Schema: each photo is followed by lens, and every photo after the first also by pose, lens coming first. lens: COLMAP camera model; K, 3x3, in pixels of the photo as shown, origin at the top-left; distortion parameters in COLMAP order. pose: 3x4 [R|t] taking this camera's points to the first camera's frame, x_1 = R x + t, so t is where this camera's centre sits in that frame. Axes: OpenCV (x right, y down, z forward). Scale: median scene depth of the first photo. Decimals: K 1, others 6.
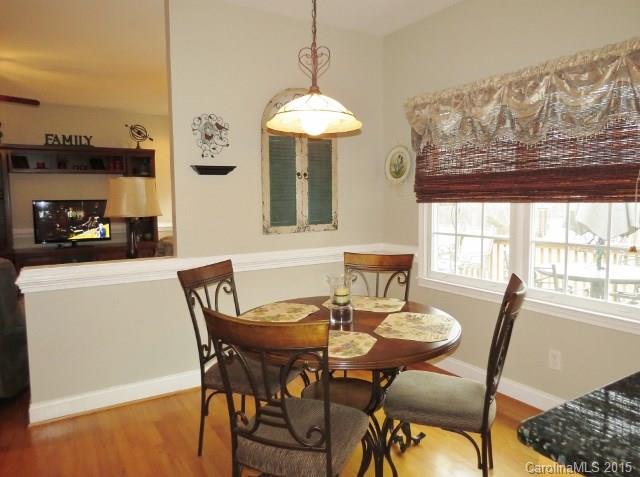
lens RADIAL K [[461.2, 0, 320.0], [0, 461.2, 238.5], [0, 0, 1]] dist [-0.006900, -0.009100]
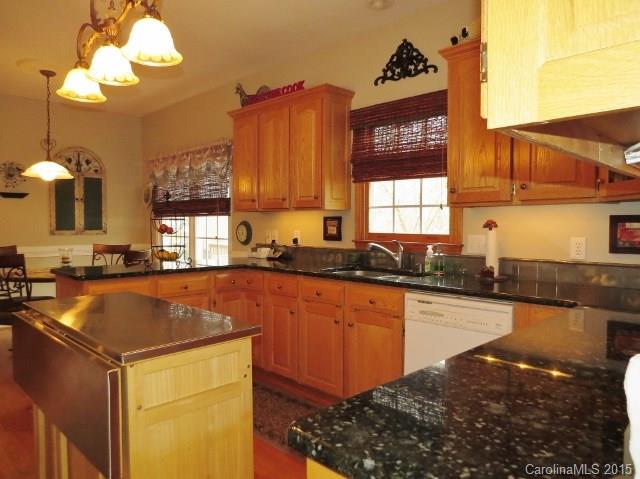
lens RADIAL K [[461.2, 0, 320.0], [0, 461.2, 239.5], [0, 0, 1]] dist [-0.006900, -0.009100]
pose [[0.974592, 0.005083, 0.223931, 0.422233], [0.007120, 0.998534, -0.053654, 0.095428], [-0.223876, 0.053885, 0.973127, -0.754047]]
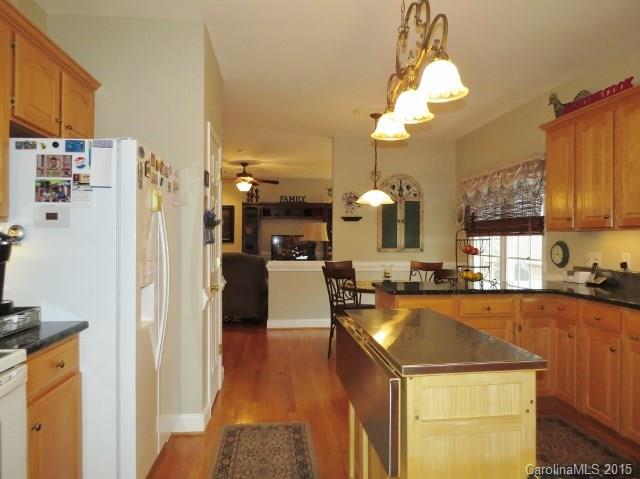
lens RADIAL K [[461.2, 0, 320.0], [0, 461.2, 239.5], [0, 0, 1]] dist [-0.006900, -0.009100]
pose [[0.901946, 0.014078, -0.431618, 0.458664], [-0.051364, 0.995871, -0.074853, 0.088191], [0.428782, 0.089683, 0.898945, -0.769388]]
